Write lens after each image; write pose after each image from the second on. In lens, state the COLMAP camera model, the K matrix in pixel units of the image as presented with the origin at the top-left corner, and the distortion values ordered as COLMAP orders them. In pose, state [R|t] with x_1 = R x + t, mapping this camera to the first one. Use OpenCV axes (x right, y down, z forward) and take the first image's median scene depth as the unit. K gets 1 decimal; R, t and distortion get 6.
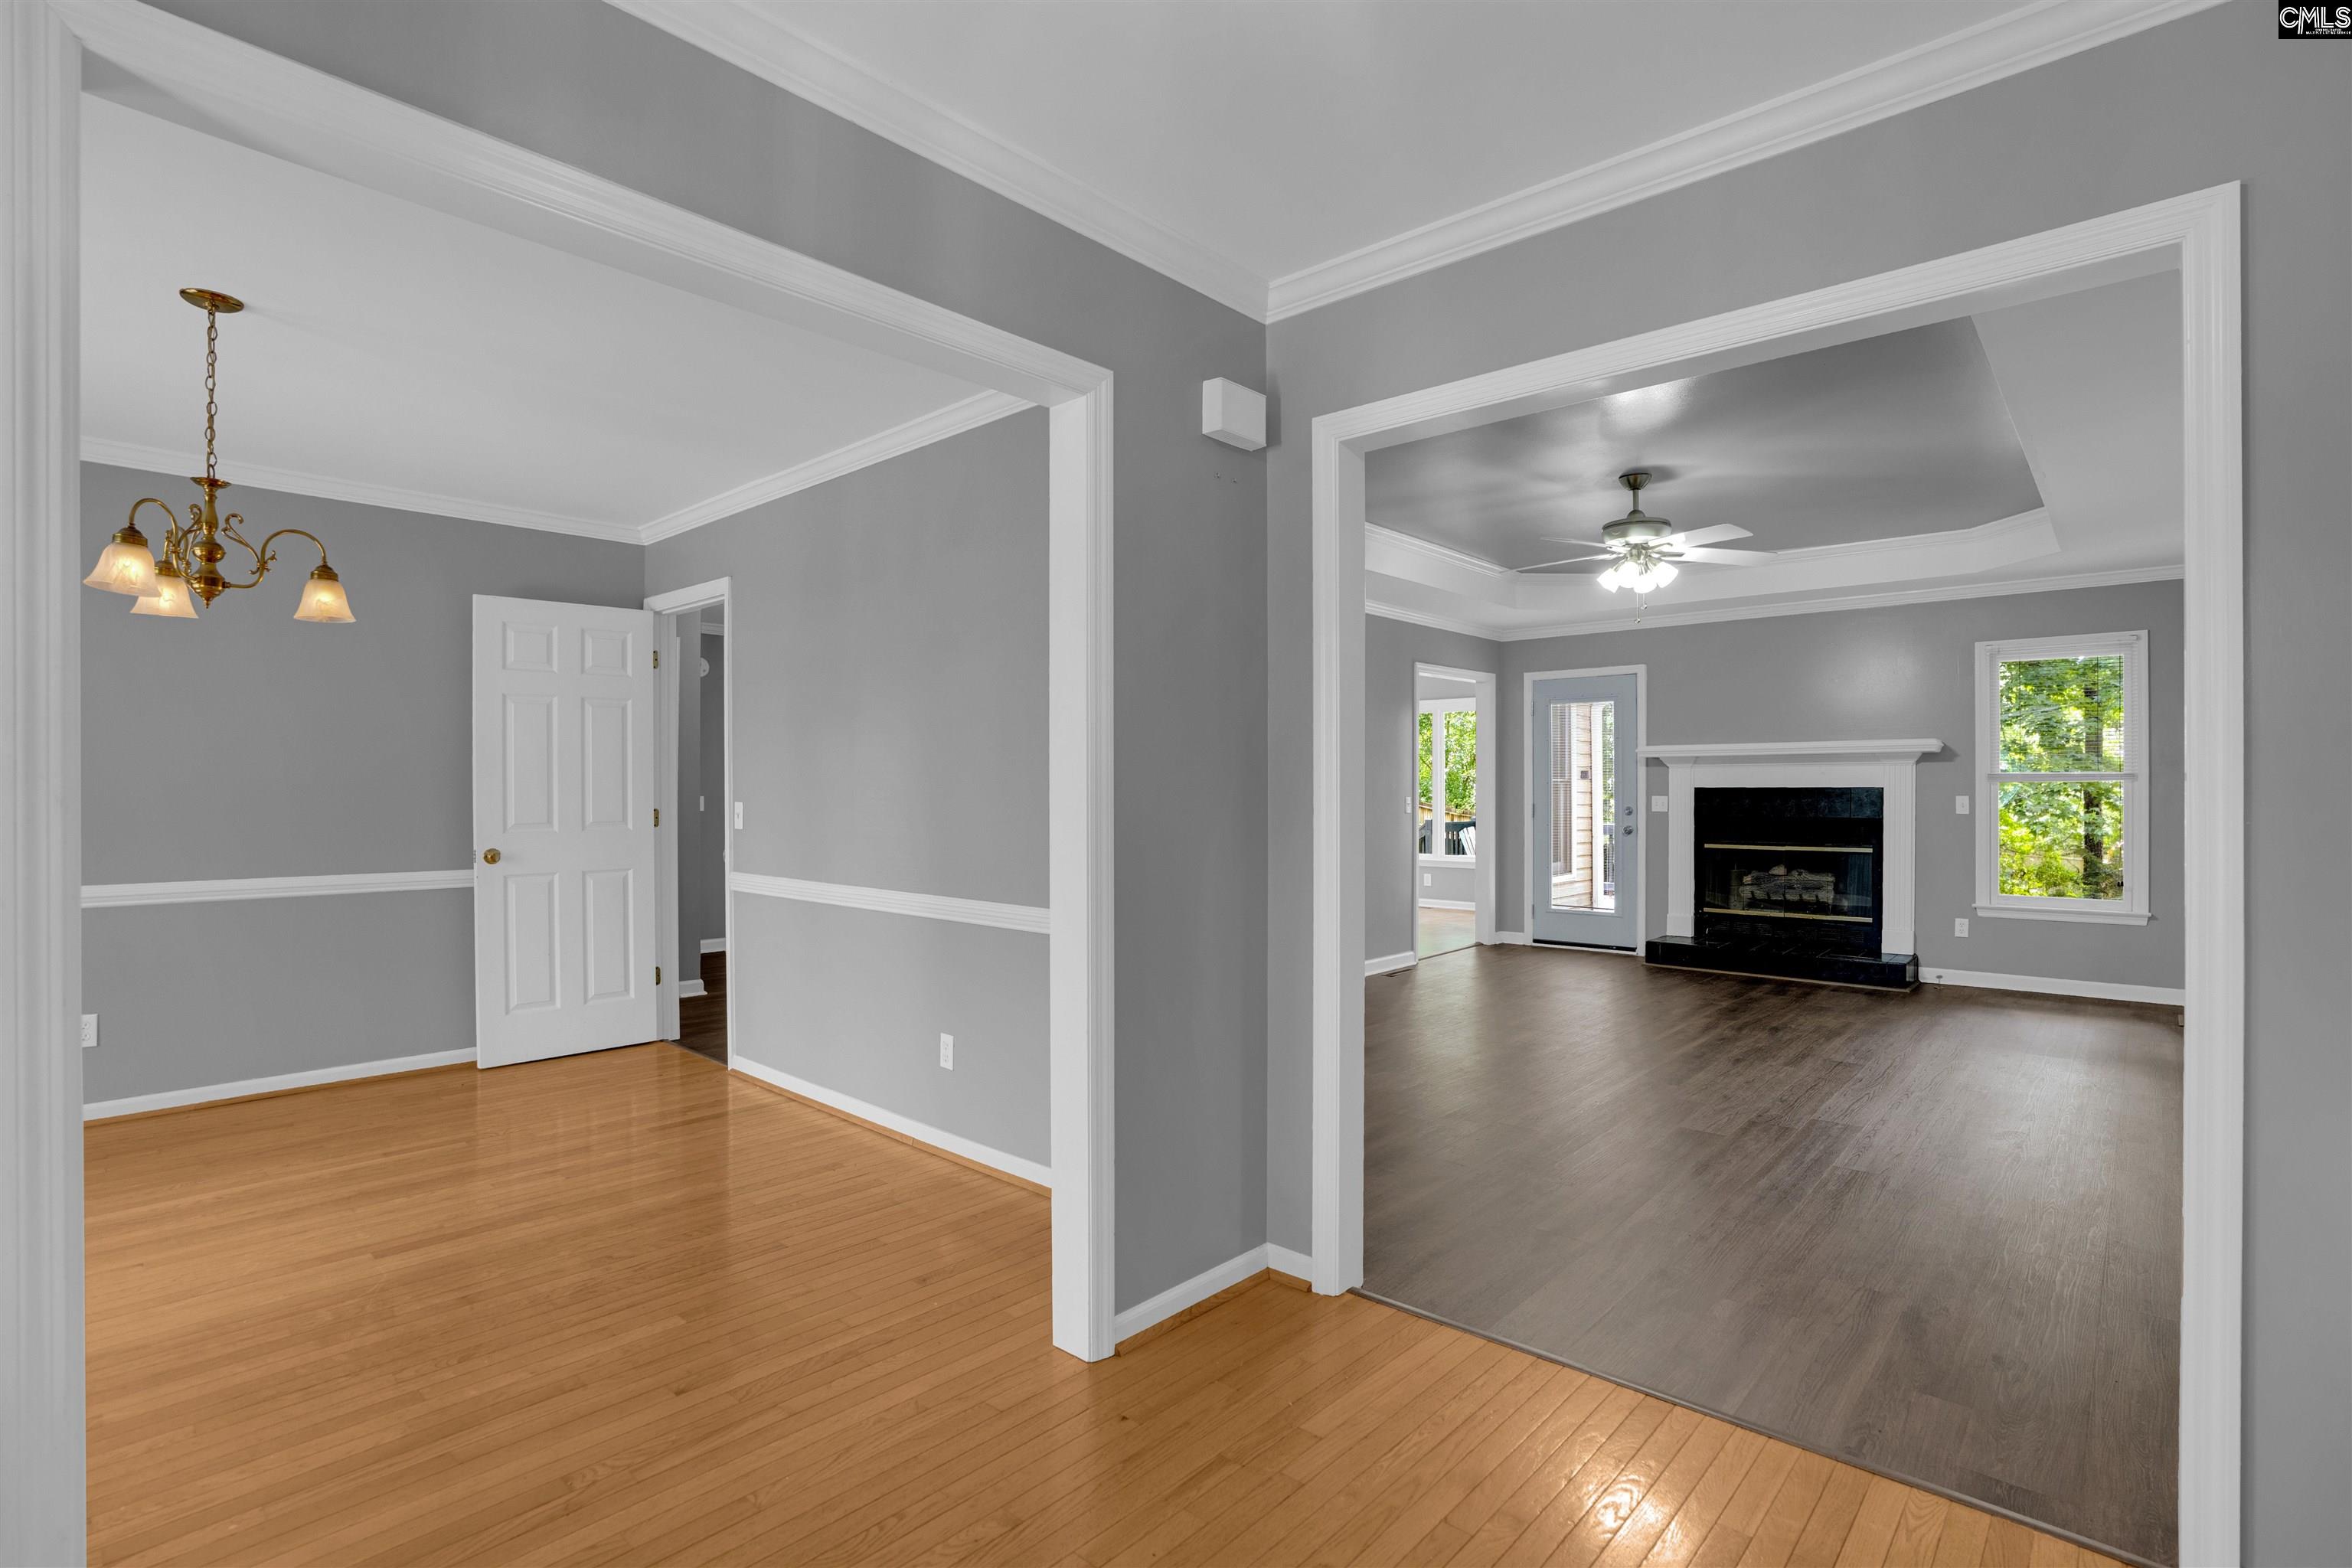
lens RADIAL K [[1107.6, 0, 1198.2], [0, 1107.6, 777.2], [0, 0, 1]] dist [-0.045463, 0.009198]
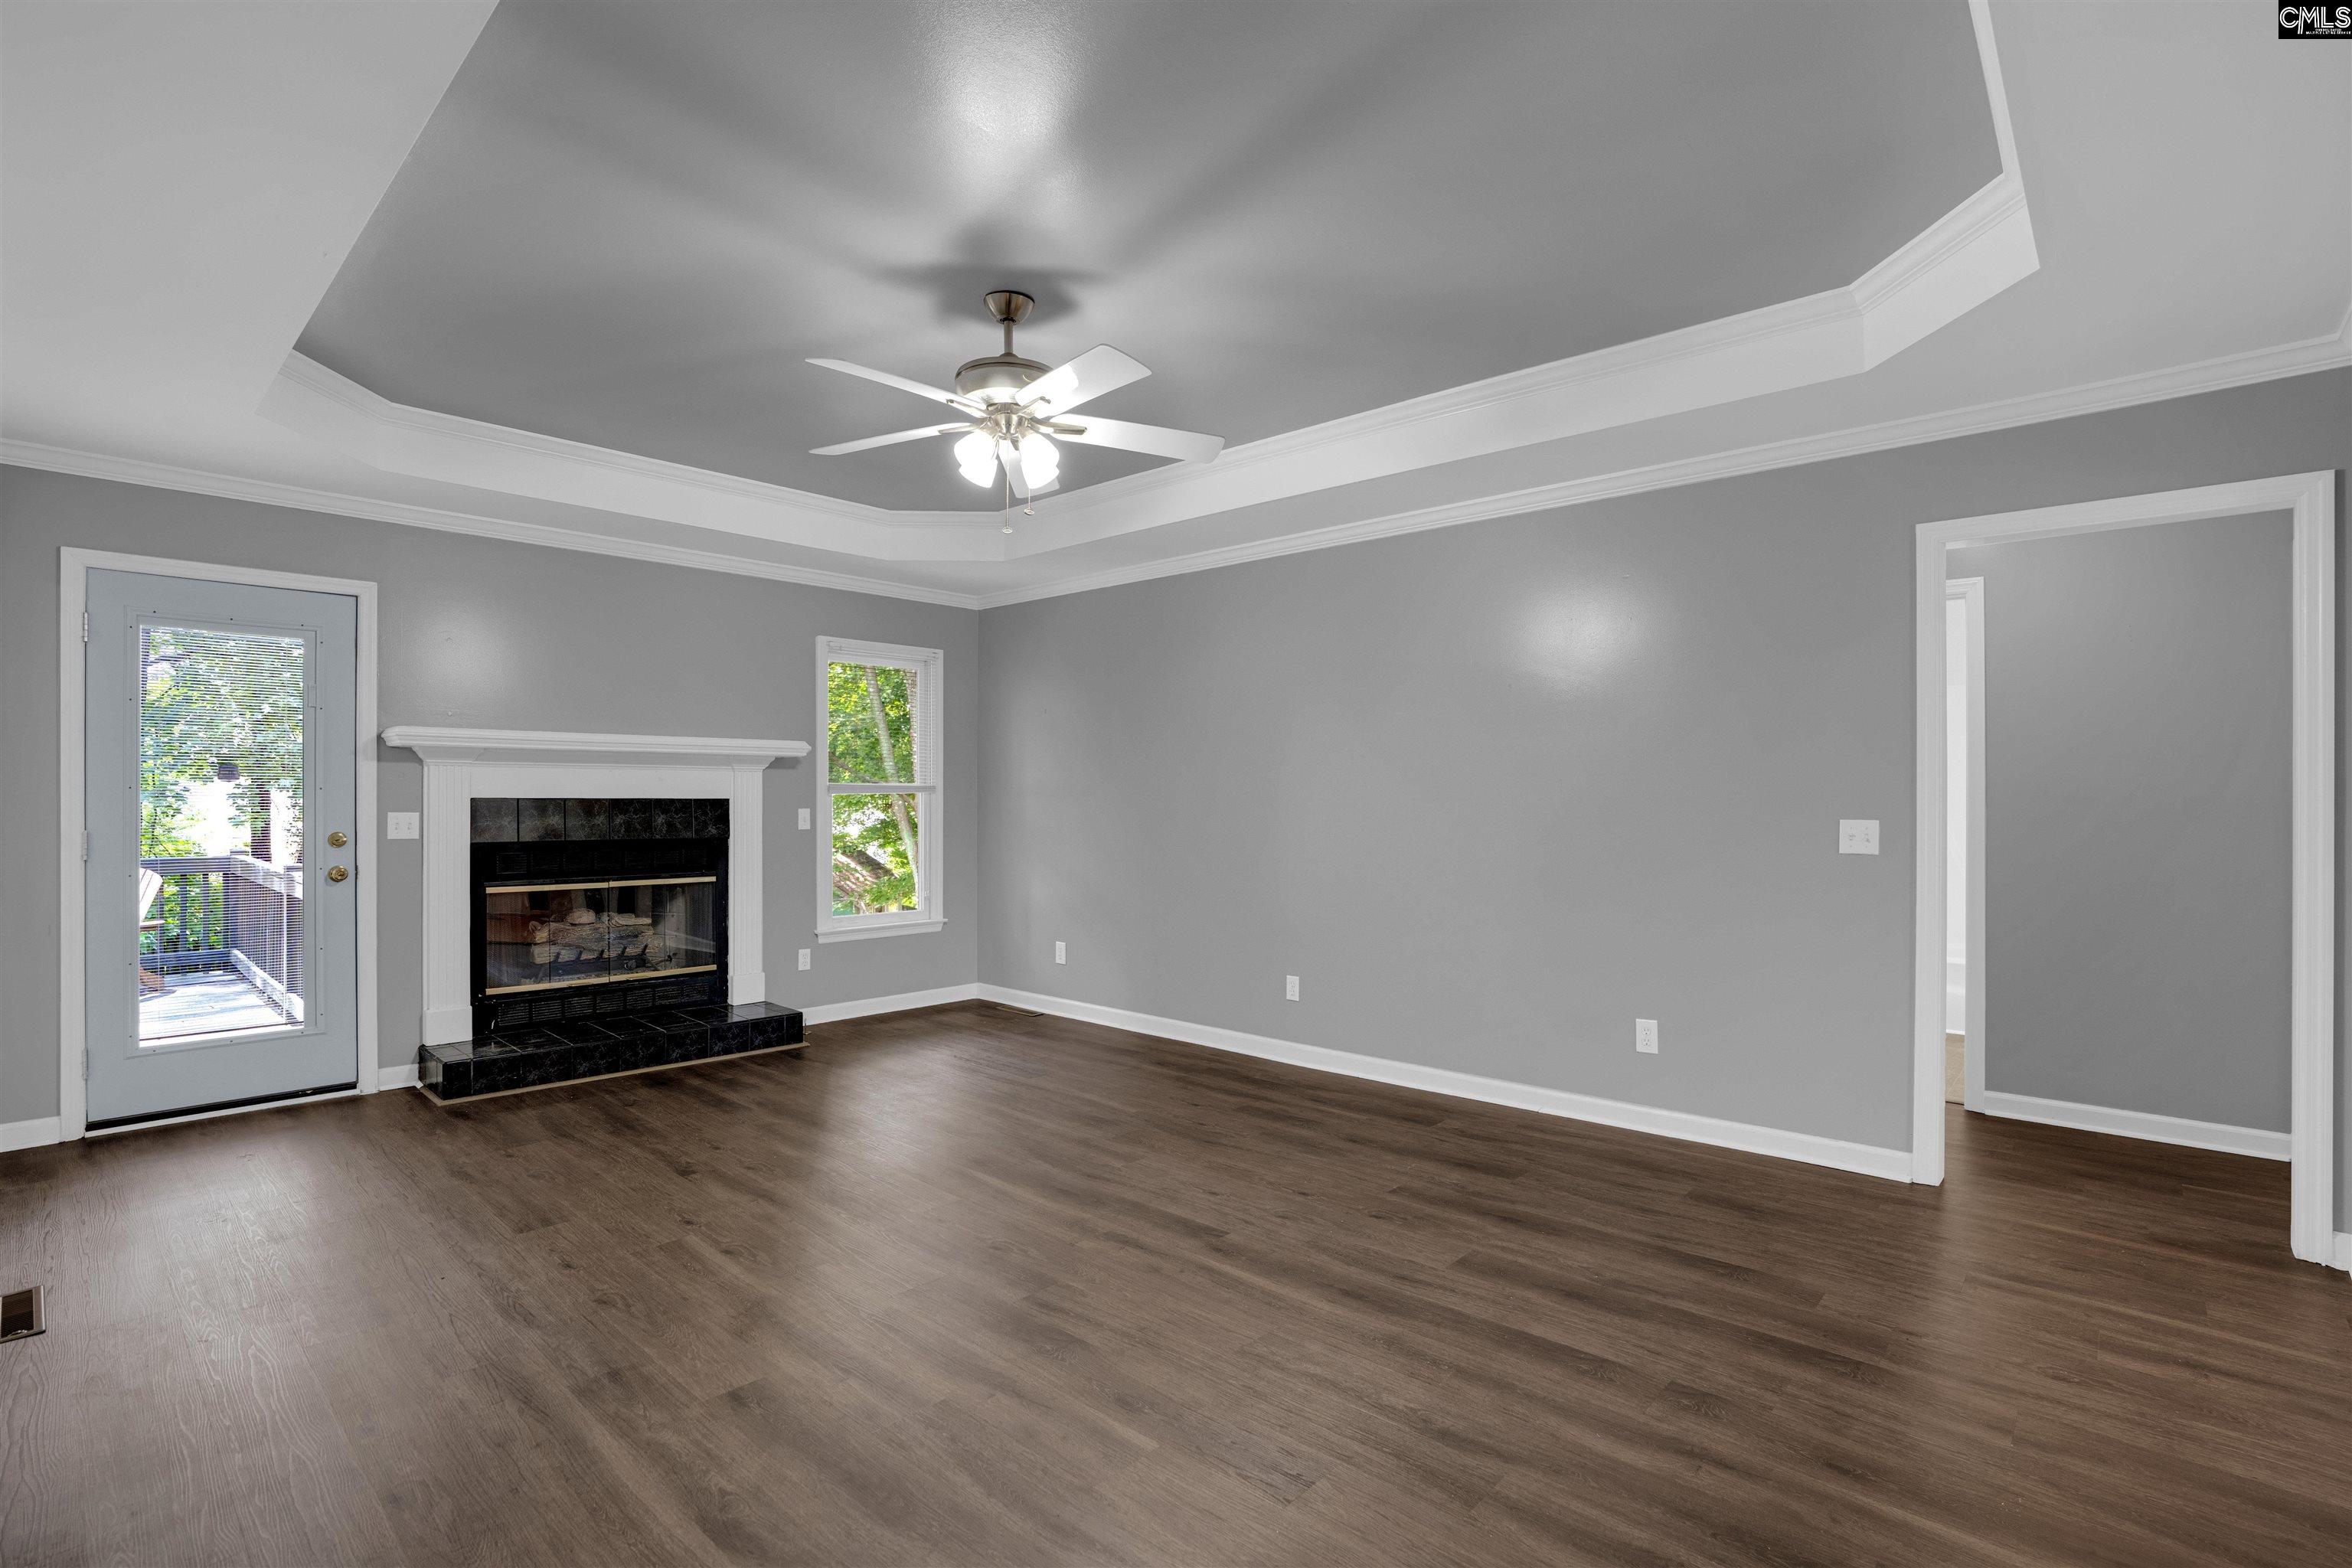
lens RADIAL K [[1107.6, 0, 1181.4], [0, 1107.6, 792.5], [0, 0, 1]] dist [-0.045463, 0.009198]
pose [[-0.003309, 0.007476, 0.999967, -0.165925], [-0.011647, 0.999904, -0.007514, 0.006313], [-0.999927, -0.011672, -0.003222, 0.616184]]
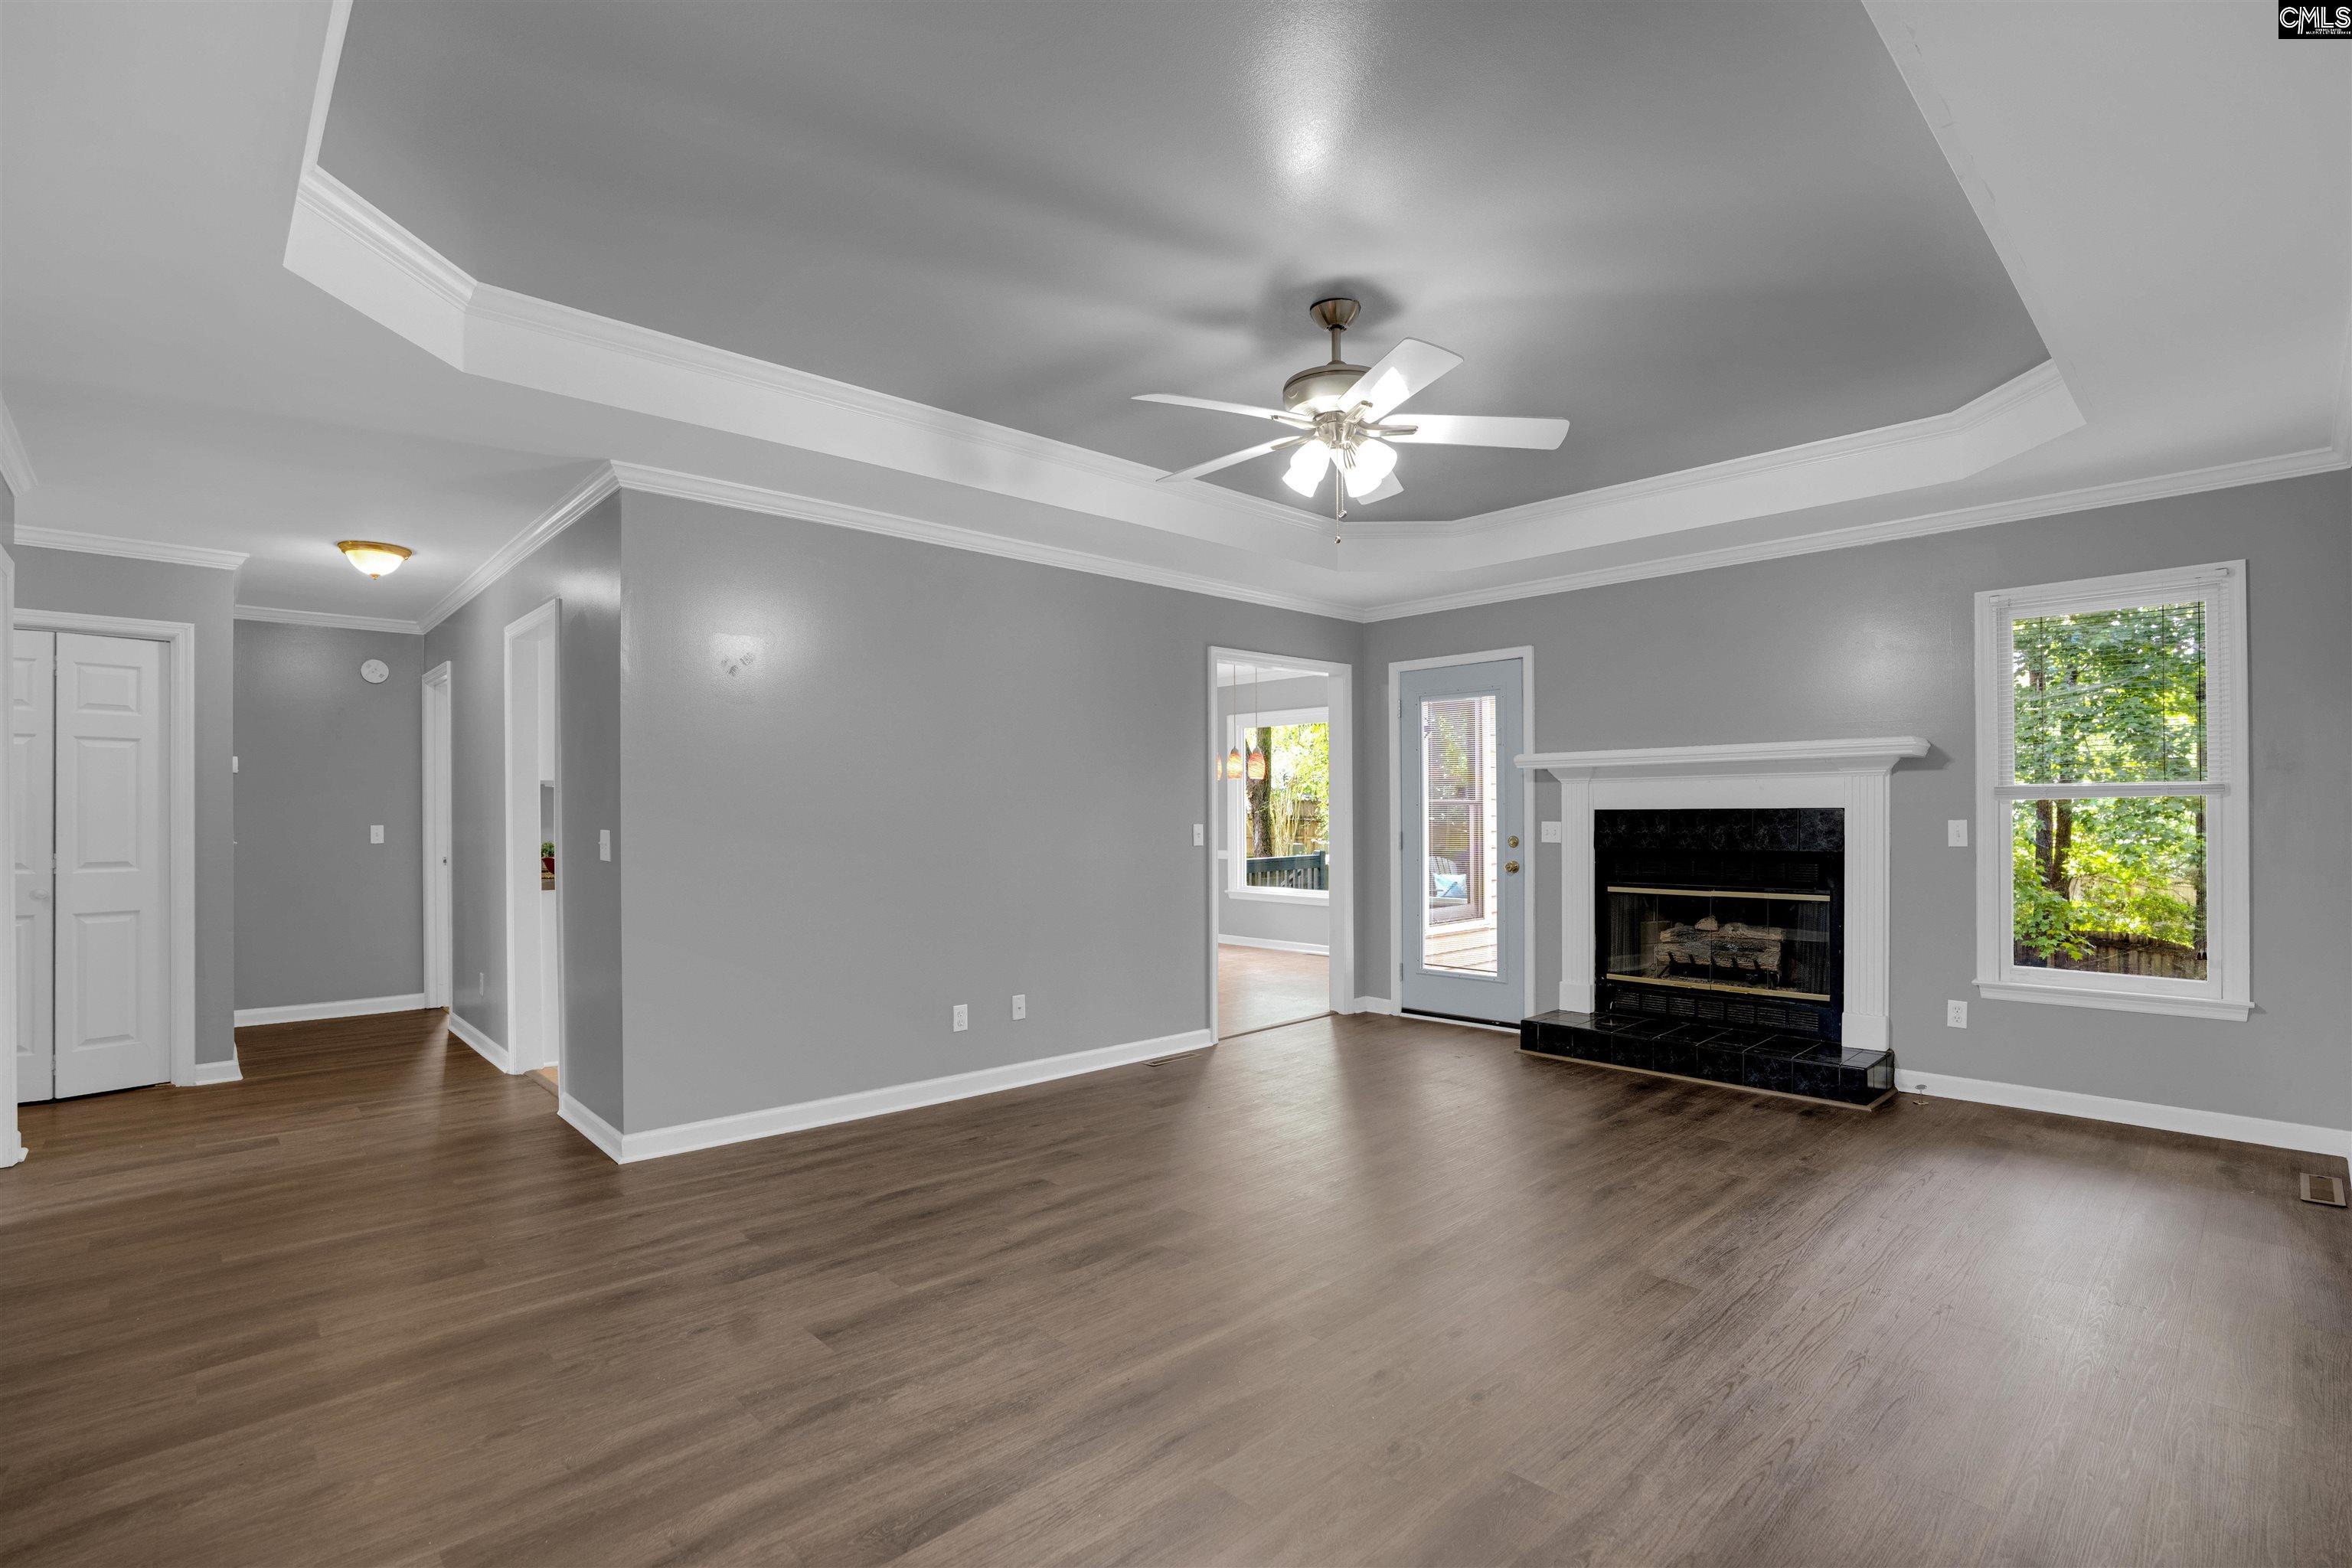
lens RADIAL K [[1107.6, 0, 1174.3], [0, 1107.6, 806.1], [0, 0, 1]] dist [-0.045463, 0.009198]
pose [[0.996726, -0.006011, -0.080624, 0.237572], [0.006308, 0.999974, 0.003428, 0.002850], [0.080601, -0.003925, 0.996739, 0.250176]]
